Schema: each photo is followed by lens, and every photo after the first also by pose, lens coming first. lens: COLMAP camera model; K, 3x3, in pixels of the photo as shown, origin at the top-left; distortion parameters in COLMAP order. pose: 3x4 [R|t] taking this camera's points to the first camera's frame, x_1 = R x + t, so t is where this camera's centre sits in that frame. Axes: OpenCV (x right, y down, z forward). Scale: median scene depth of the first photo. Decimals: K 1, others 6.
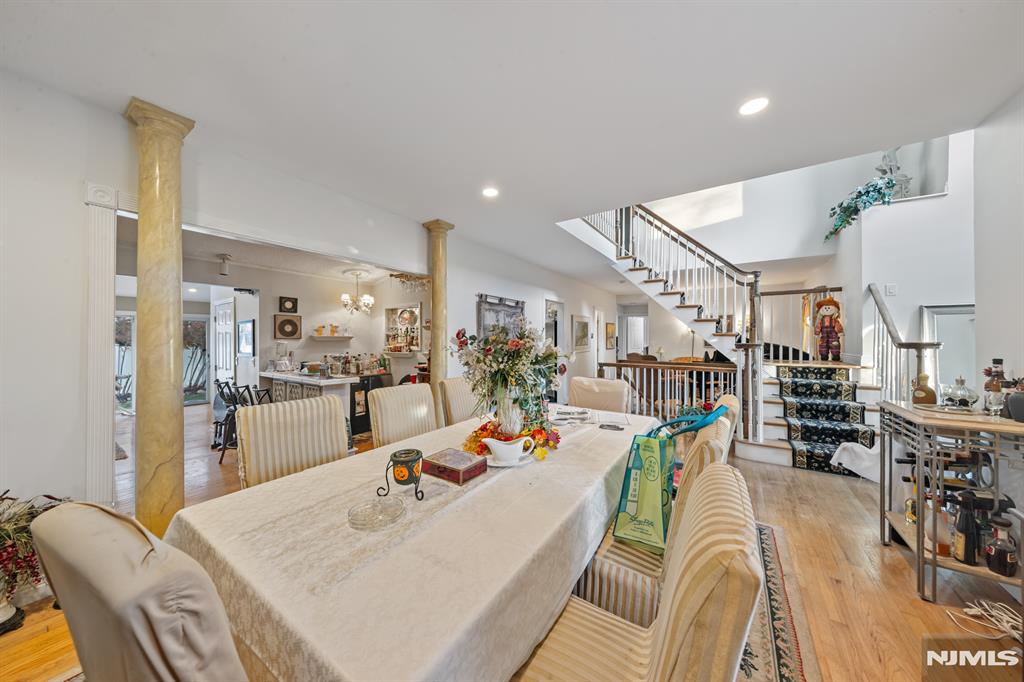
lens RADIAL K [[329.4, 0, 509.8], [0, 329.4, 341.2], [0, 0, 1]] dist [-0.000966, -0.000088]
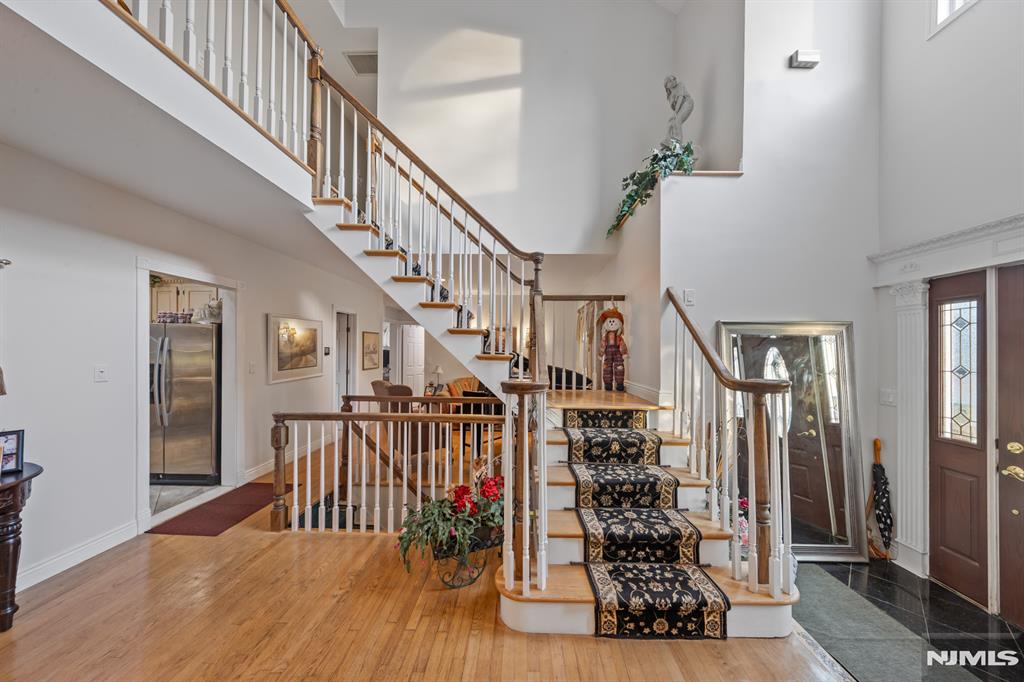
lens RADIAL K [[329.4, 0, 515.7], [0, 329.4, 344.9], [0, 0, 1]] dist [-0.000966, -0.000088]
pose [[0.837928, 0.013752, 0.545608, 0.419342], [-0.004794, 0.999829, -0.017838, -0.036238], [-0.545760, 0.012331, 0.837851, 0.558952]]
